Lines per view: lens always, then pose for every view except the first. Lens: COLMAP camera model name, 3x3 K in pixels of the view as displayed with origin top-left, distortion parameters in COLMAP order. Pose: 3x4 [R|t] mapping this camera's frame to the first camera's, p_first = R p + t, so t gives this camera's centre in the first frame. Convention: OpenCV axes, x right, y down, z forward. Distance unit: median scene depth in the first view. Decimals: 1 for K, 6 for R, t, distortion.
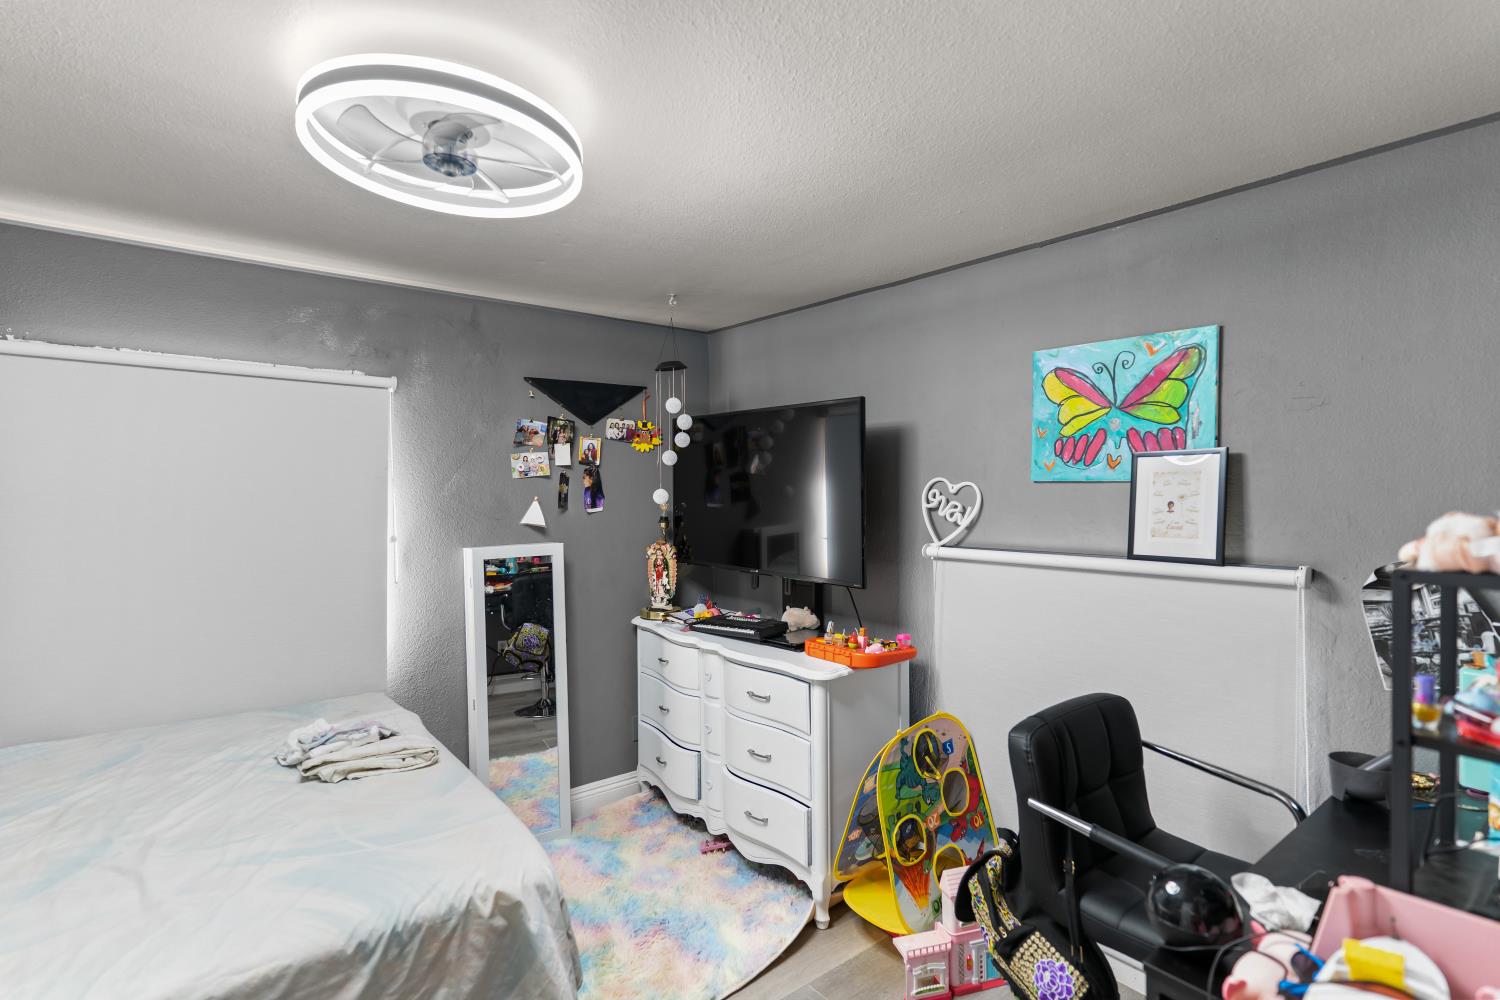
lens RADIAL K [[736.4, 0, 764.2], [0, 736.4, 519.1], [0, 0, 1]] dist [0.001452, 0.001279]
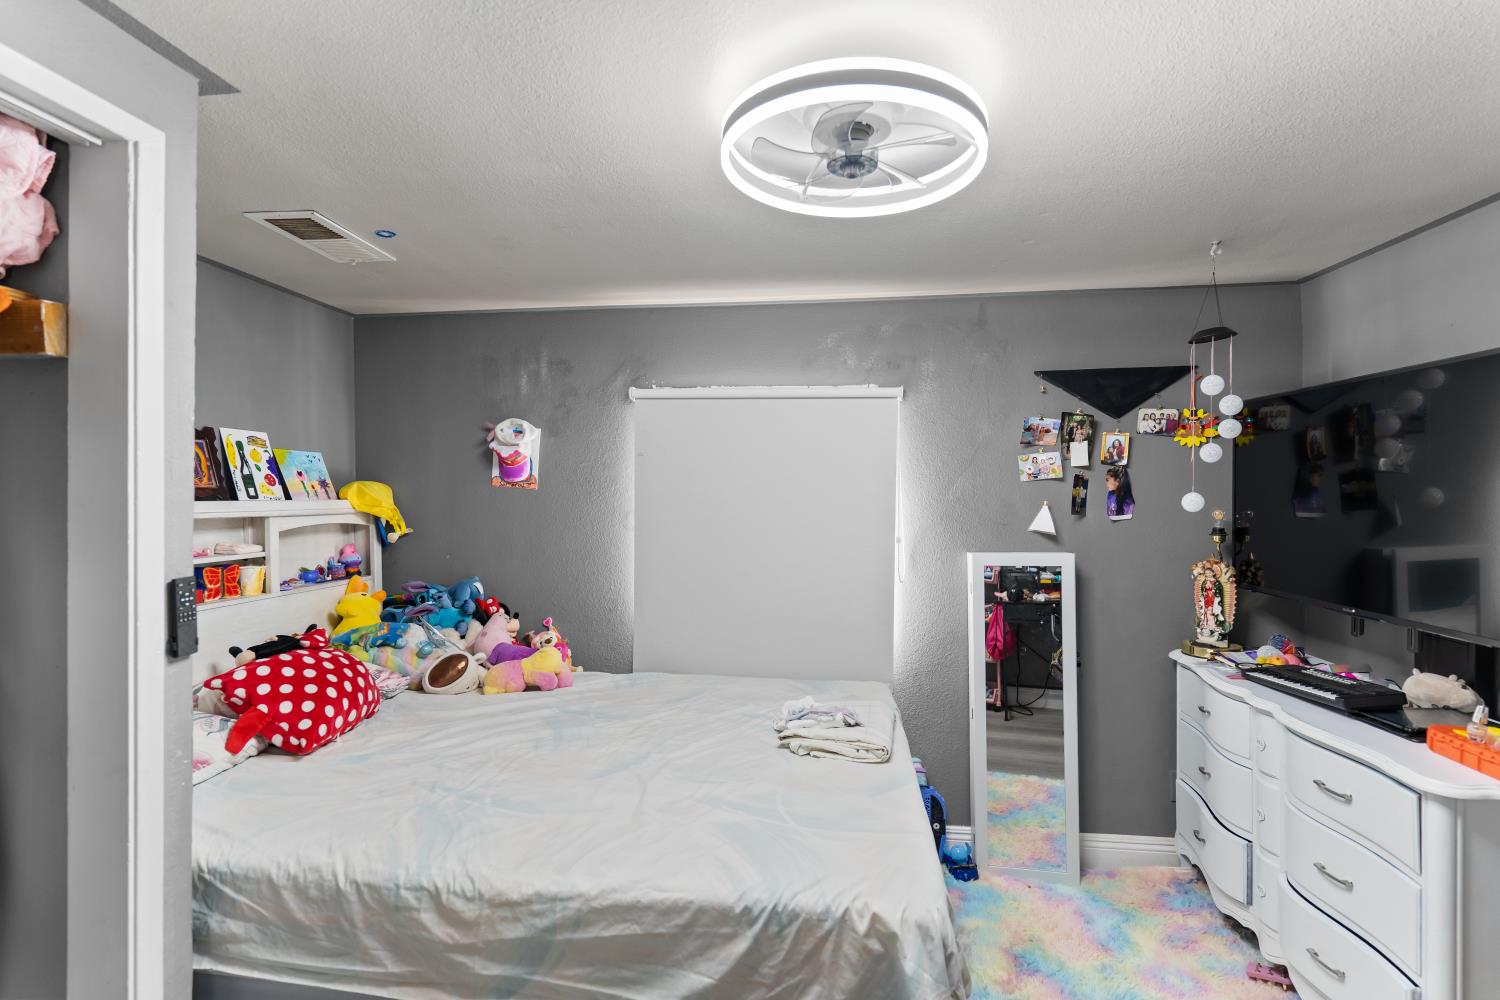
lens RADIAL K [[736.4, 0, 764.2], [0, 736.4, 519.1], [0, 0, 1]] dist [0.001452, 0.001279]
pose [[0.685692, 0.025882, -0.727431, 0.115468], [-0.030537, 0.999511, 0.006777, -0.003713], [0.727251, 0.017567, 0.686147, 0.120340]]
